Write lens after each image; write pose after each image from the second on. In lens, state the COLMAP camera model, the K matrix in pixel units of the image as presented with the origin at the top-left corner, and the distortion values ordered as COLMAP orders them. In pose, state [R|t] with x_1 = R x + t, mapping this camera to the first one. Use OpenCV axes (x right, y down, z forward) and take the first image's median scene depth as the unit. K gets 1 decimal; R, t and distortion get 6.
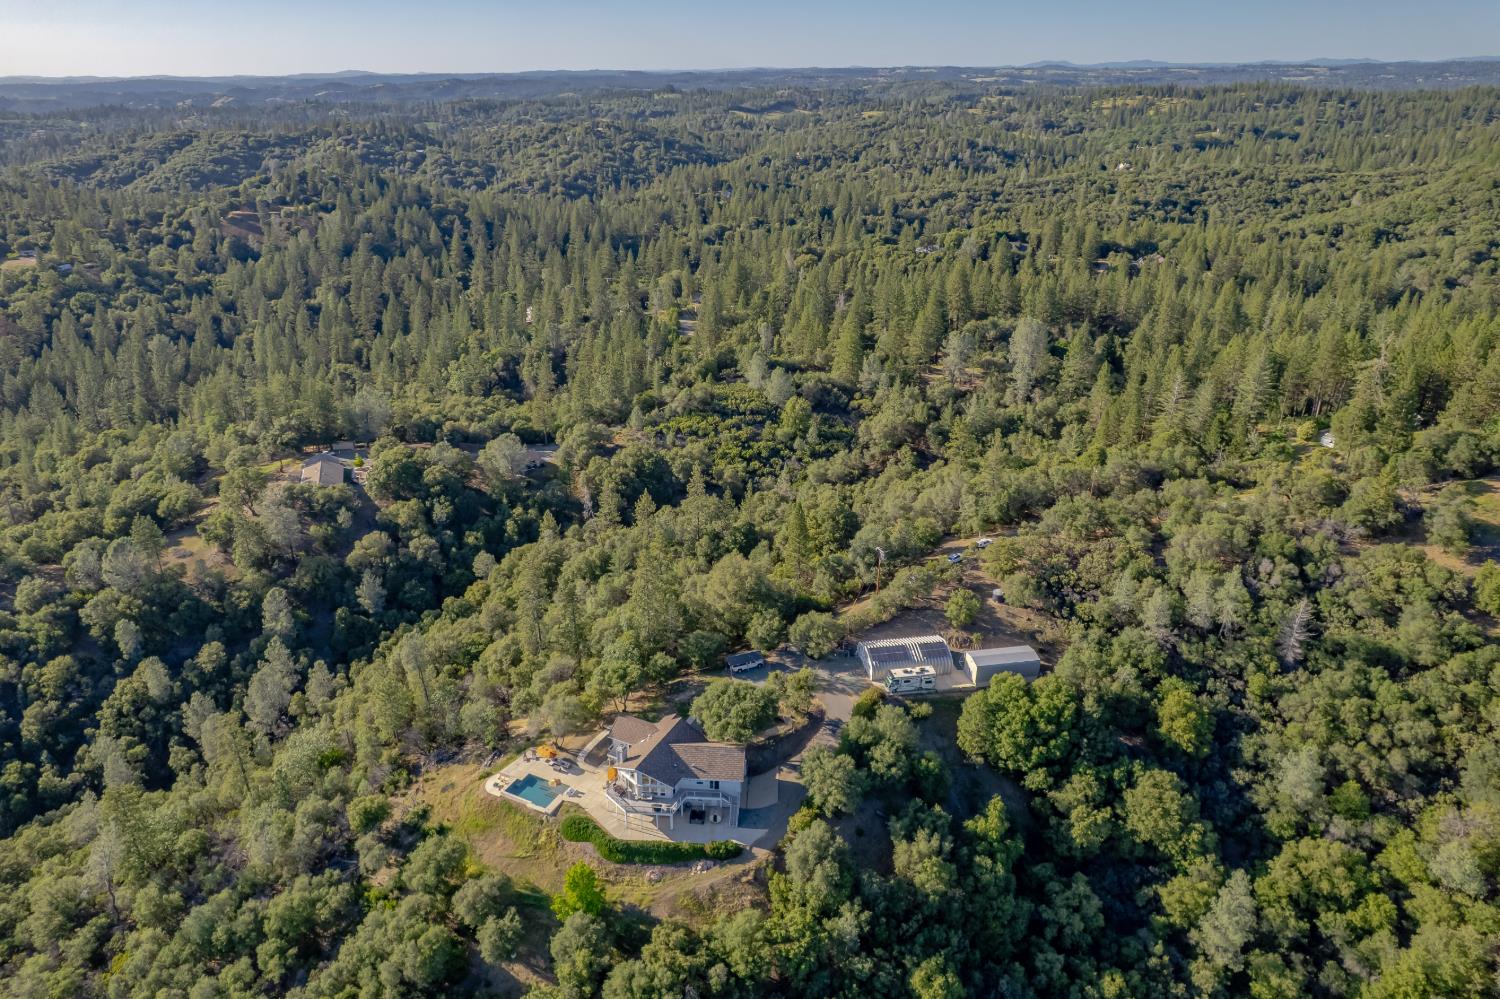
lens RADIAL K [[945.4, 0, 747.2], [0, 945.4, 502.5], [0, 0, 1]] dist [-0.023669, -0.001080]
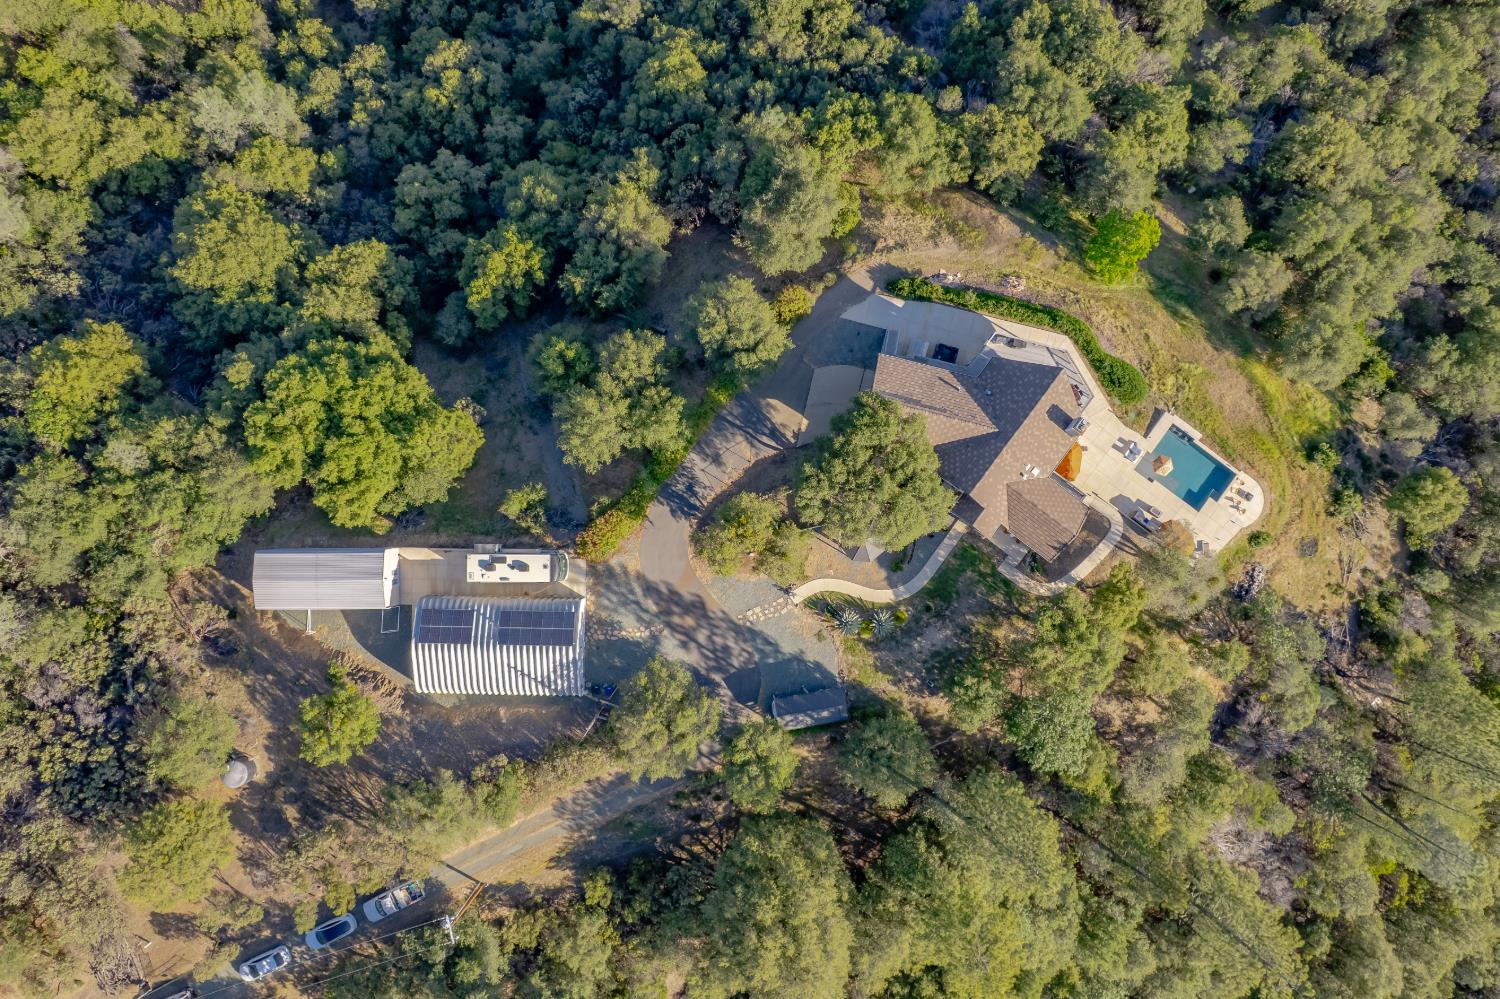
lens RADIAL K [[939.4, 0, 746.5], [0, 939.4, 492.8], [0, 0, 1]] dist [-0.060731, 0.043586]
pose [[-0.983631, -0.180193, -0.000953, 0.064238], [0.078327, -0.432319, 0.898313, -0.288805], [-0.162282, 0.883533, 0.439356, 0.814738]]
